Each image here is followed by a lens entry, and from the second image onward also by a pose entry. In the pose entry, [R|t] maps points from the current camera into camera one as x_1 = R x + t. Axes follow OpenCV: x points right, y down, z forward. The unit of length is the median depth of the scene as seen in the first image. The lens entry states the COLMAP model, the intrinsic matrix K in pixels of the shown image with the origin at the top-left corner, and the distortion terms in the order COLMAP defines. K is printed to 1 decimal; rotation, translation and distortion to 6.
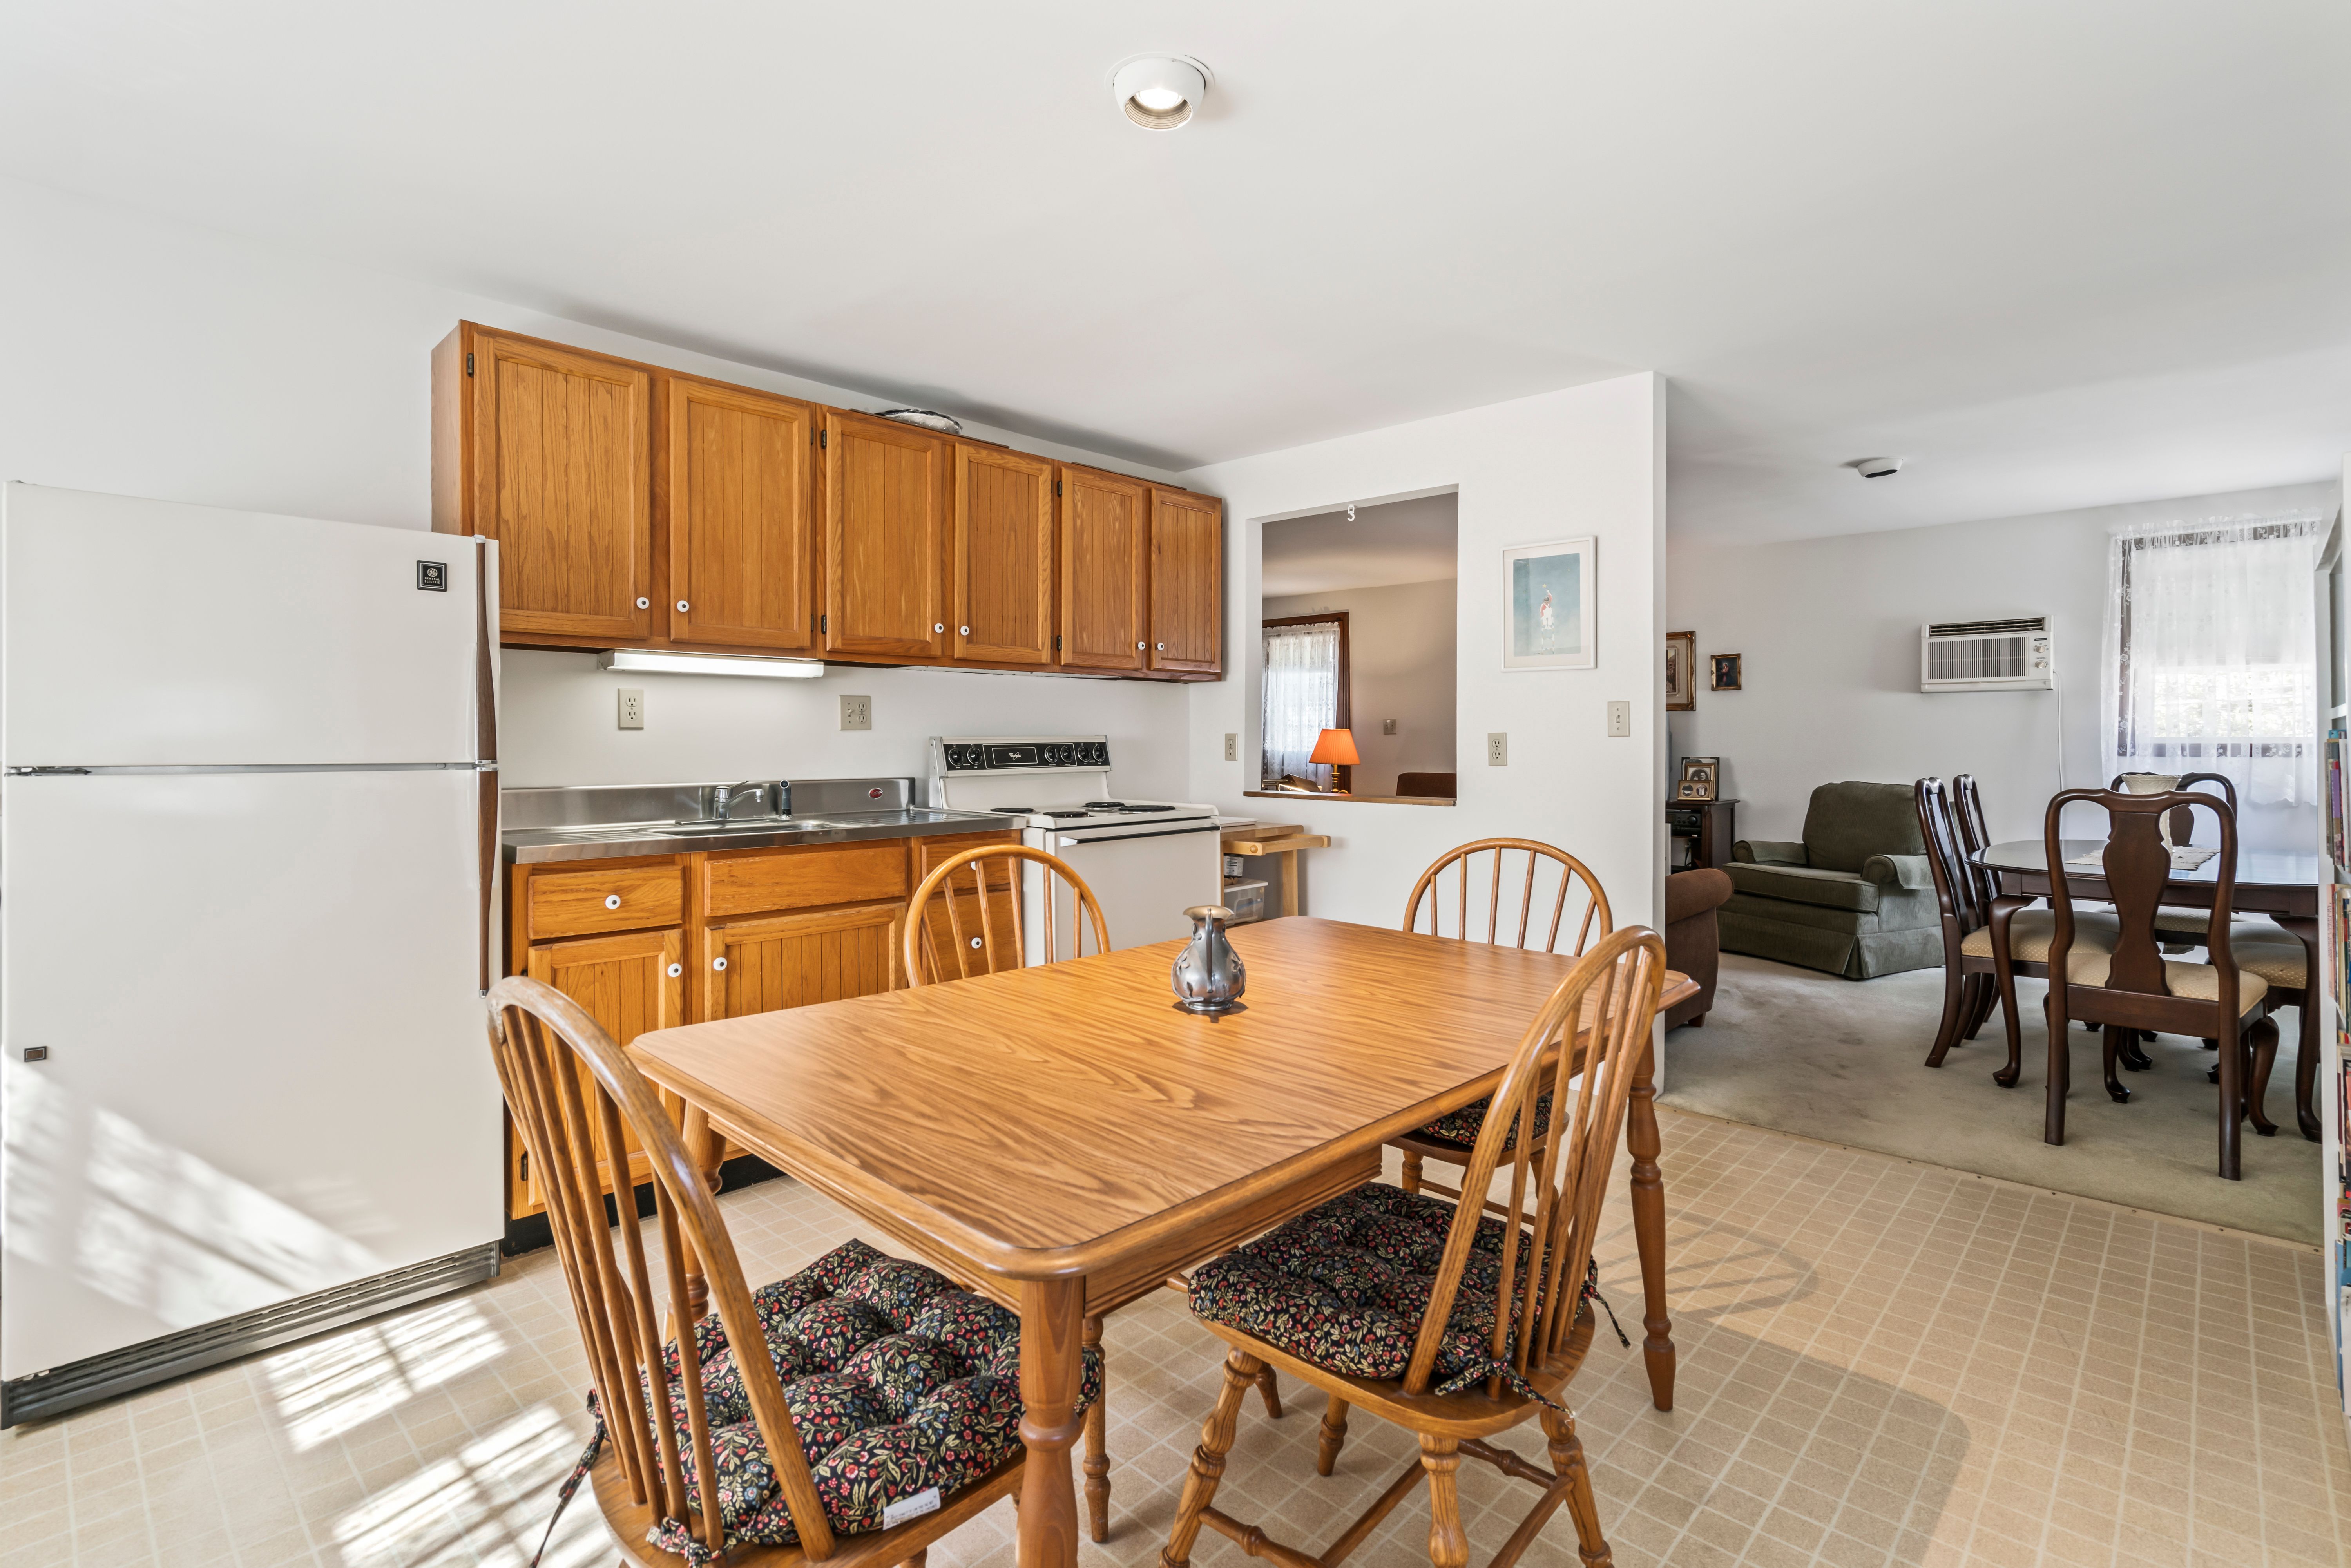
lens RADIAL K [[1095.2, 0, 1178.0], [0, 1095.2, 751.9], [0, 0, 1]] dist [0.000122, 0.000288]
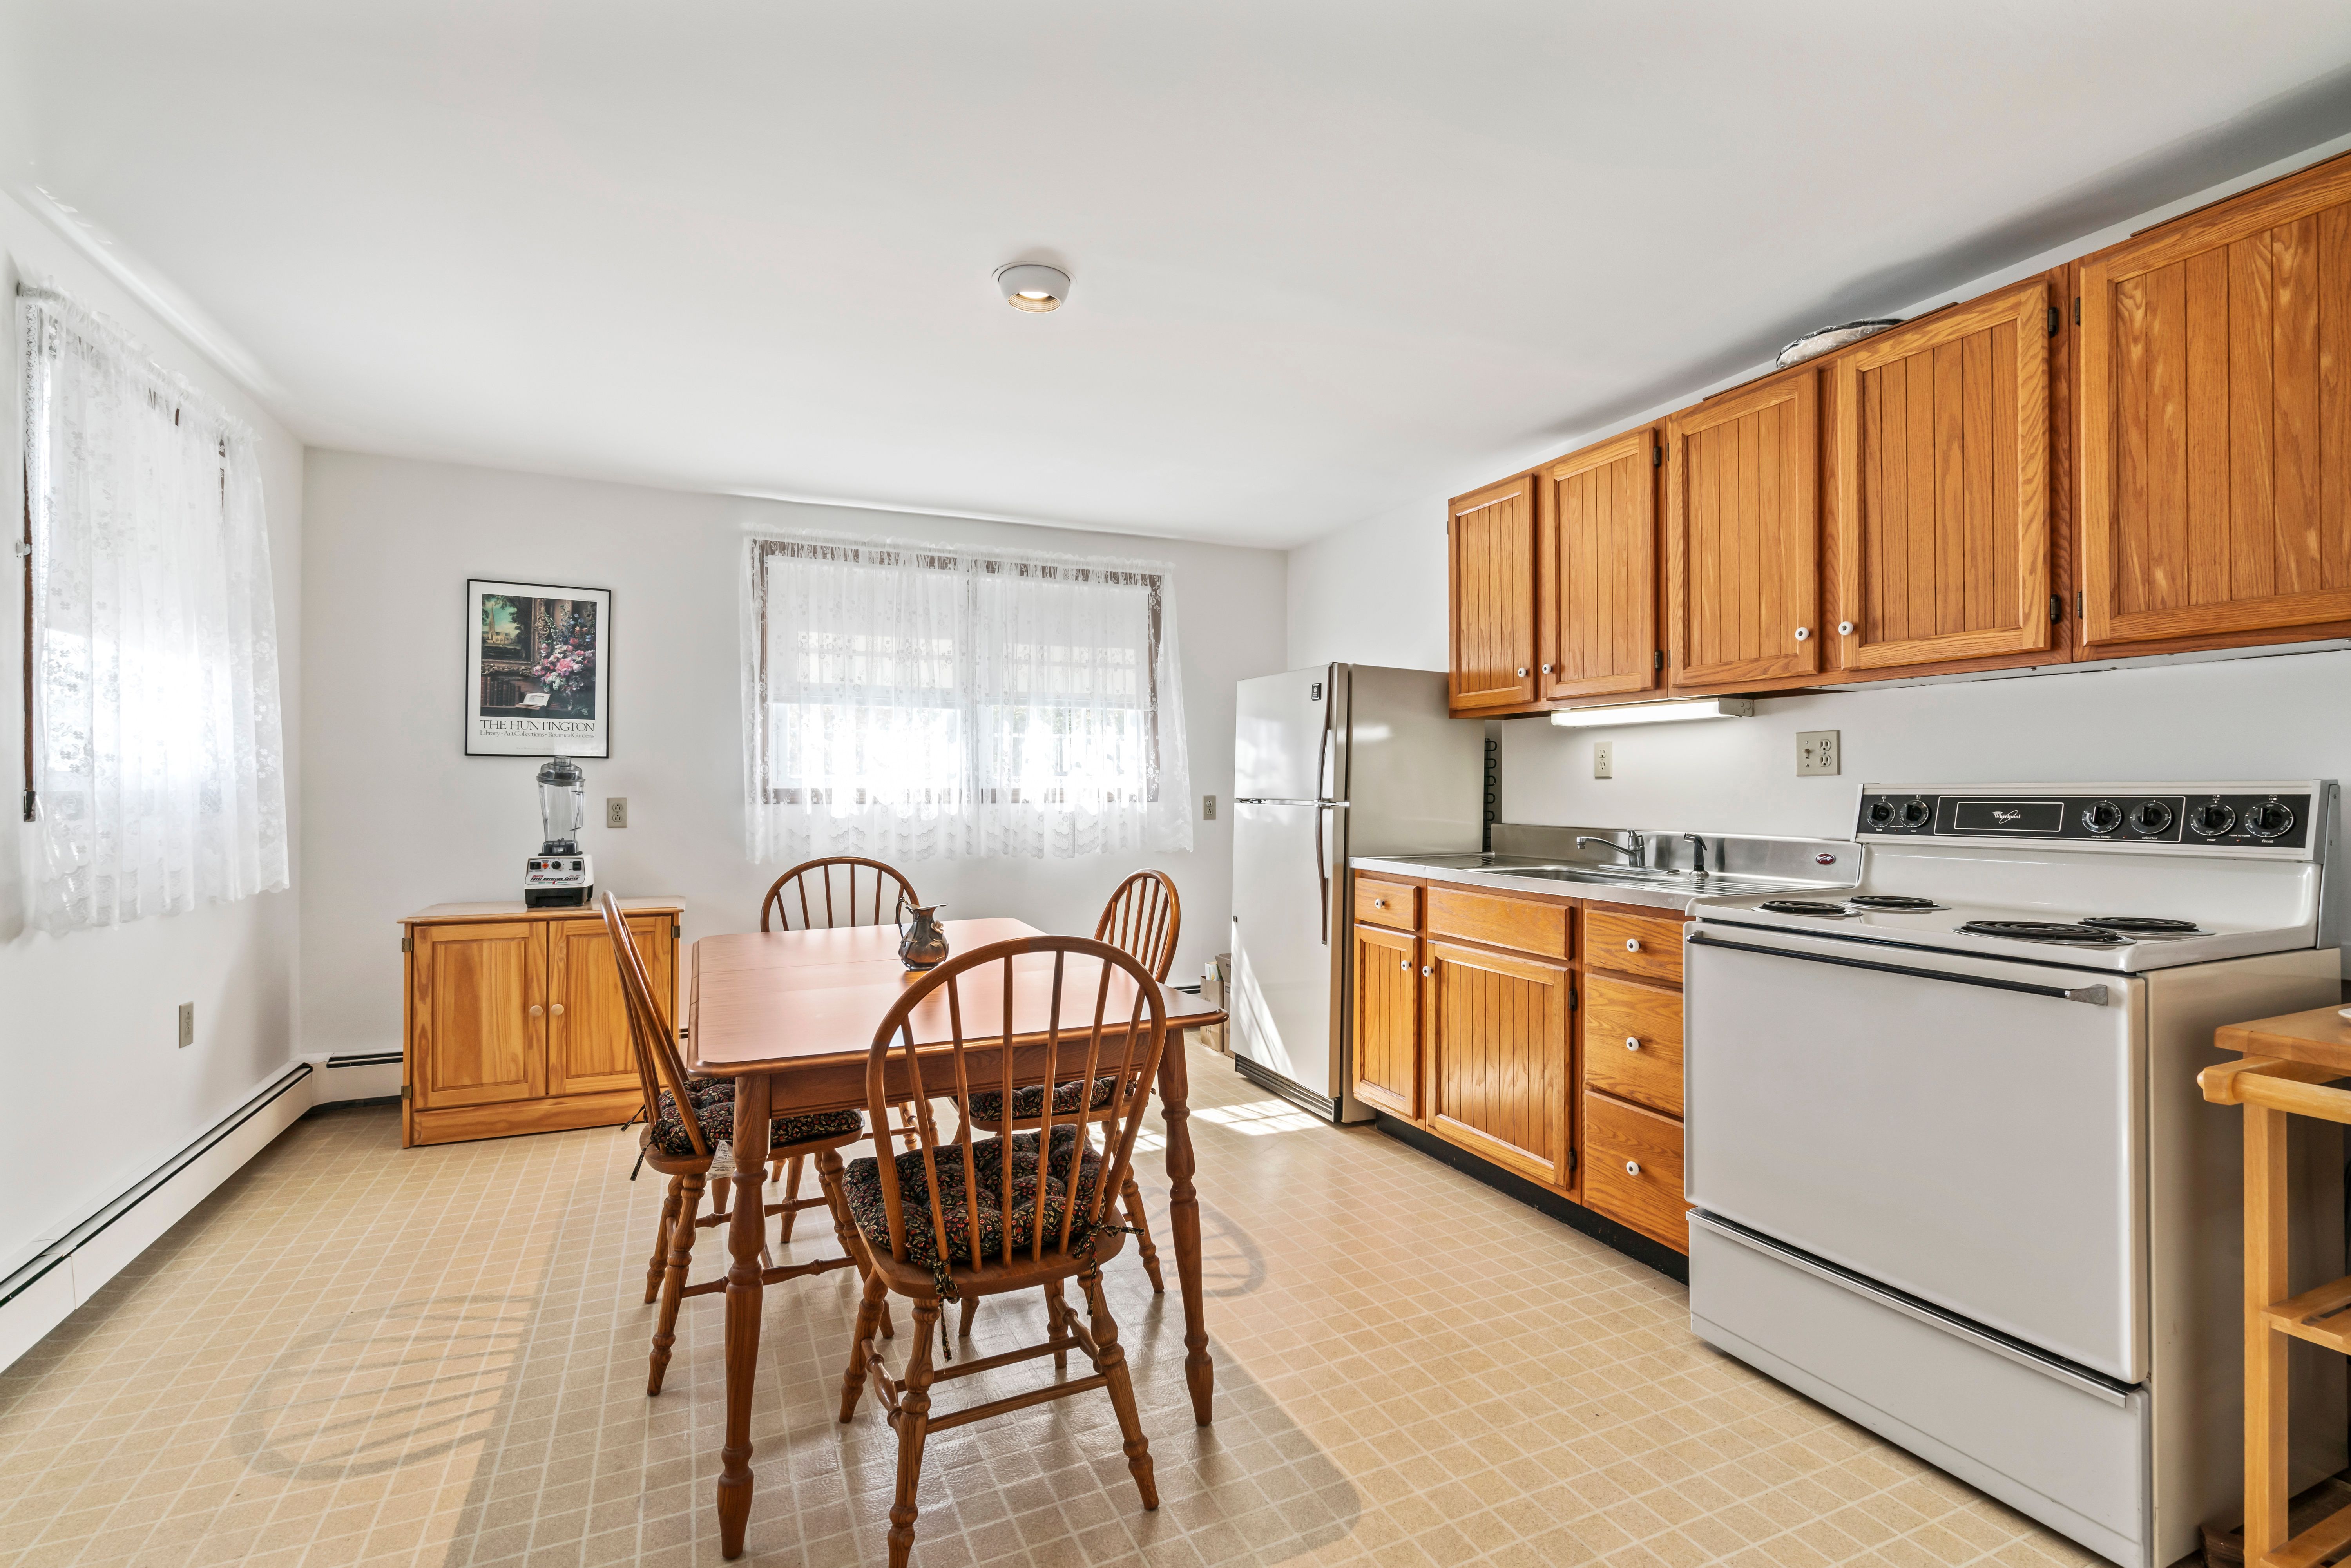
lens RADIAL K [[1054.7, 0, 1160.6], [0, 1054.7, 784.4], [0, 0, 1]] dist [-0.001576, 0.000861]
pose [[-0.380855, -0.000627, -0.924635, 0.573098], [-0.009505, 0.999950, 0.003237, -0.011589], [0.924586, 0.010021, -0.380842, 0.856362]]
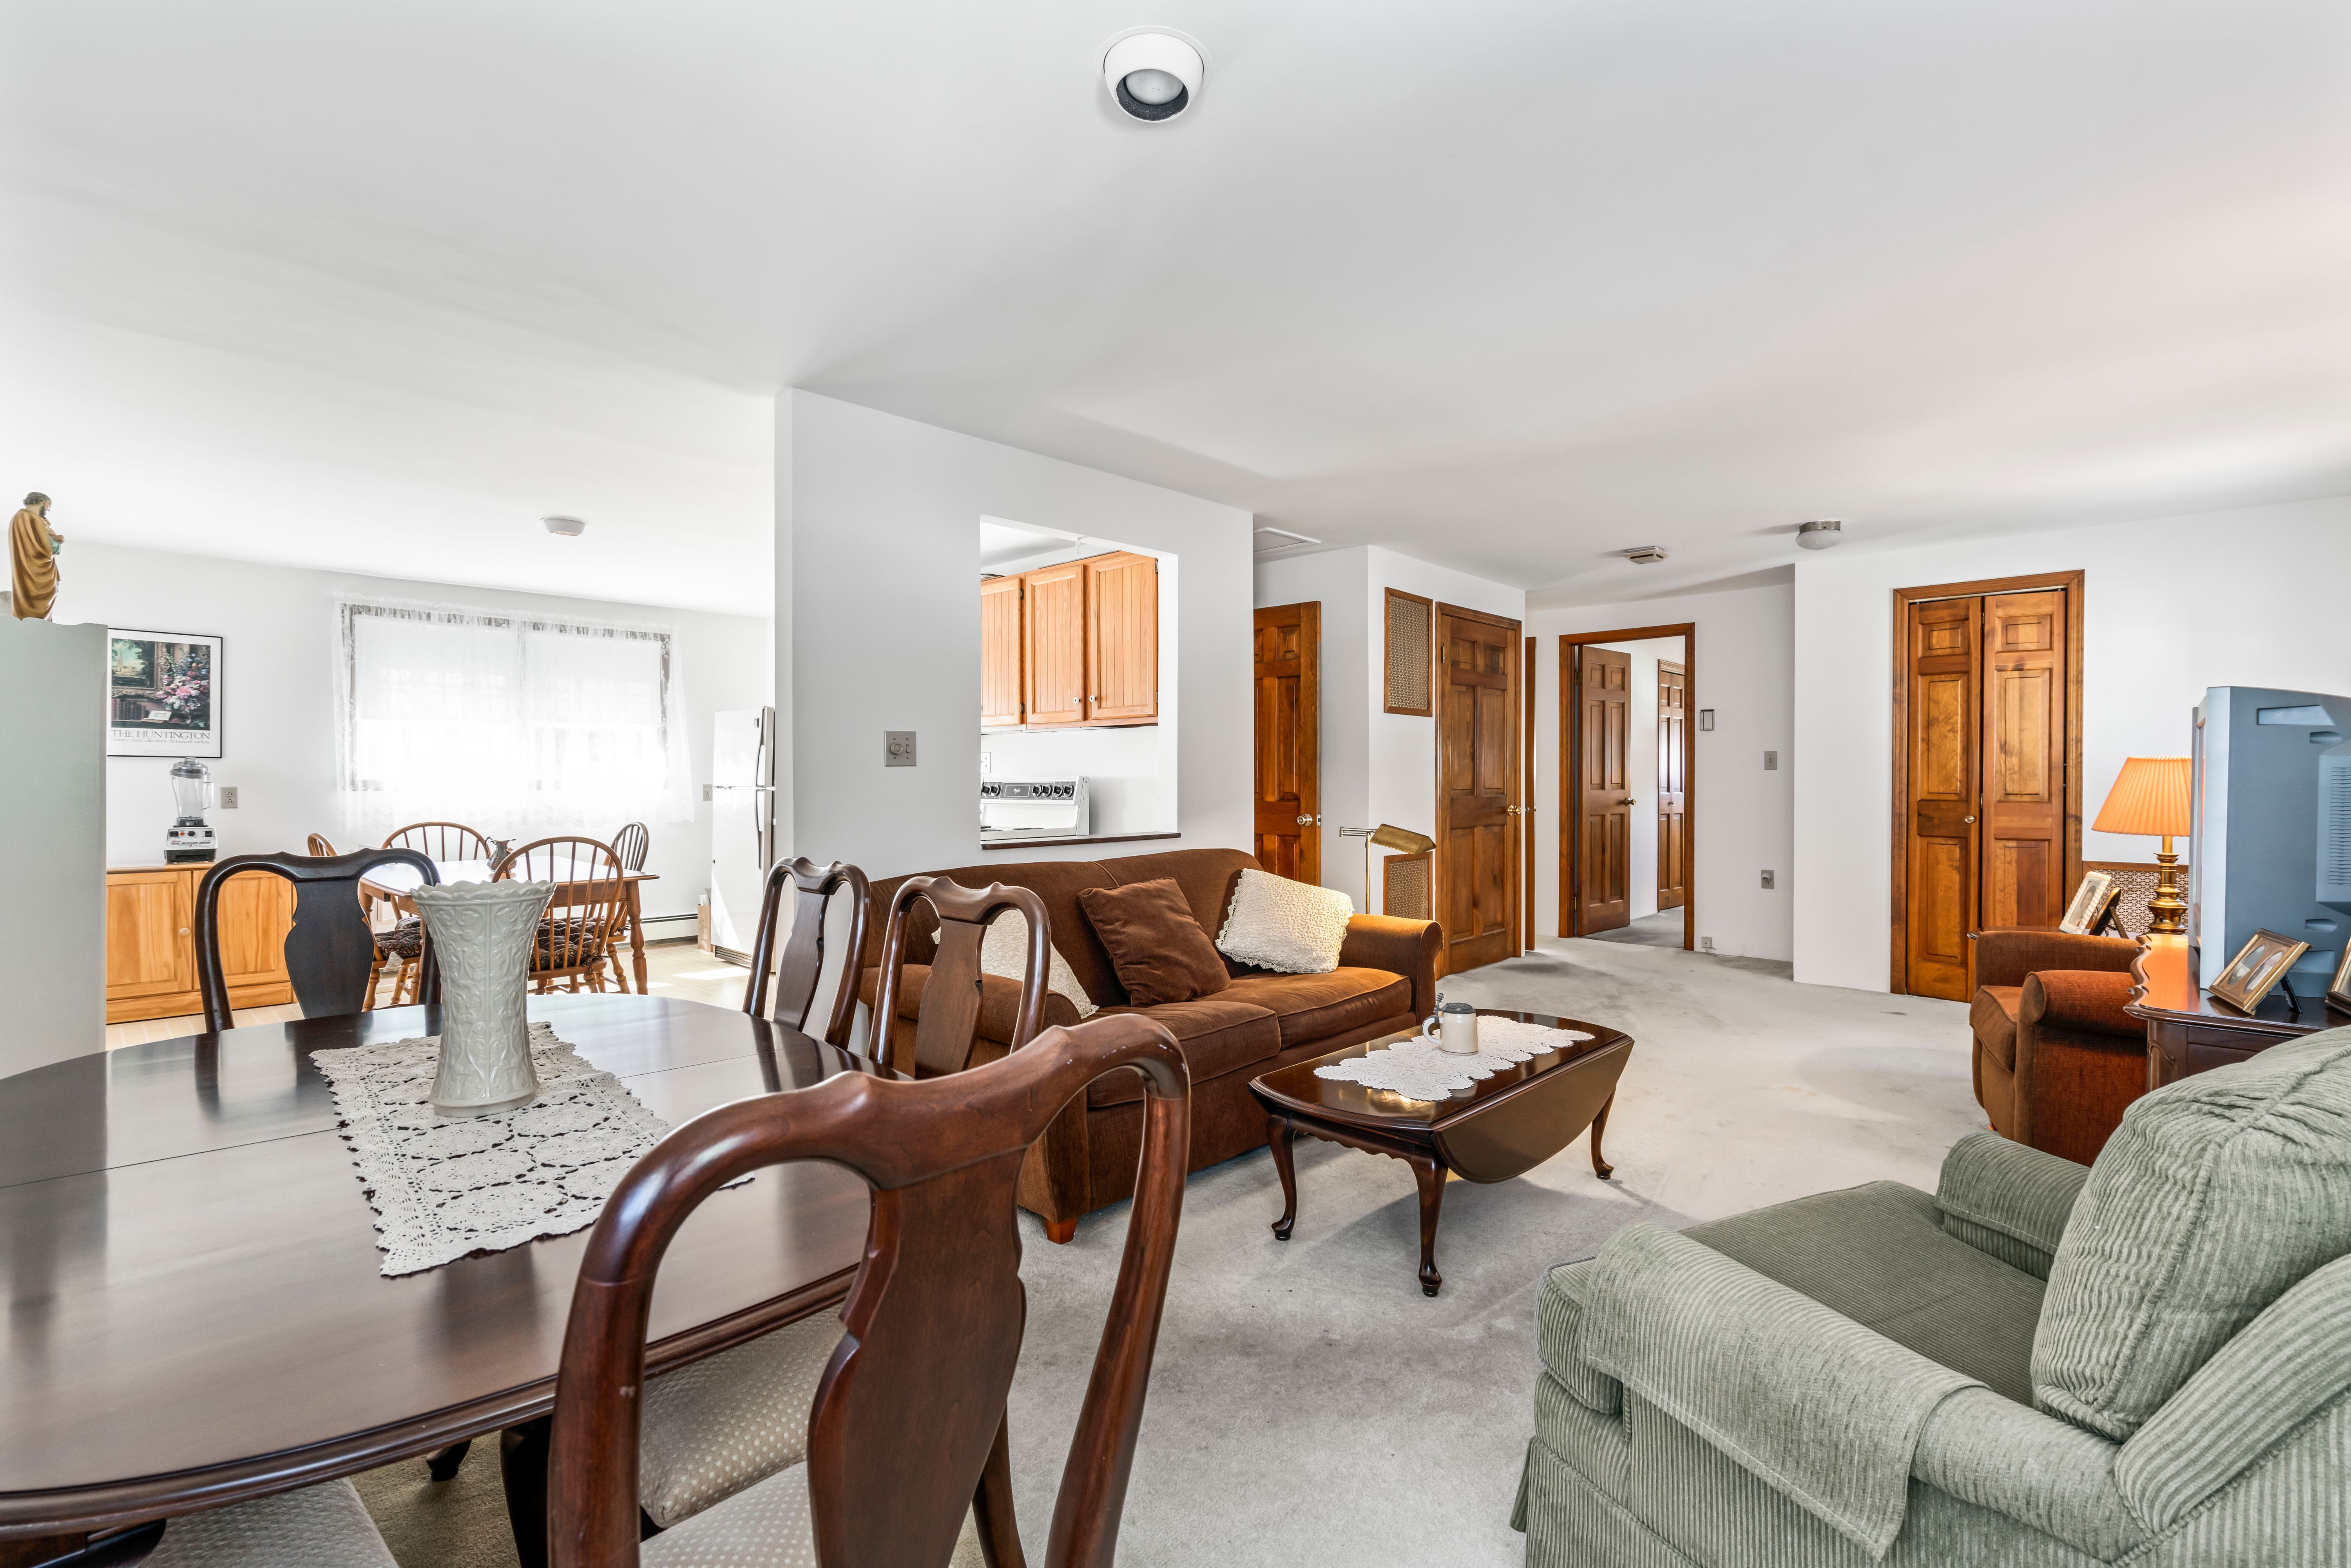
lens RADIAL K [[1054.7, 0, 1160.6], [0, 1054.7, 784.4], [0, 0, 1]] dist [-0.001576, 0.000861]
pose [[-0.009043, 0.007499, -0.999931, 1.300557], [-0.010537, 0.999916, 0.007594, -0.018064], [0.999904, 0.010605, -0.008964, 1.284721]]
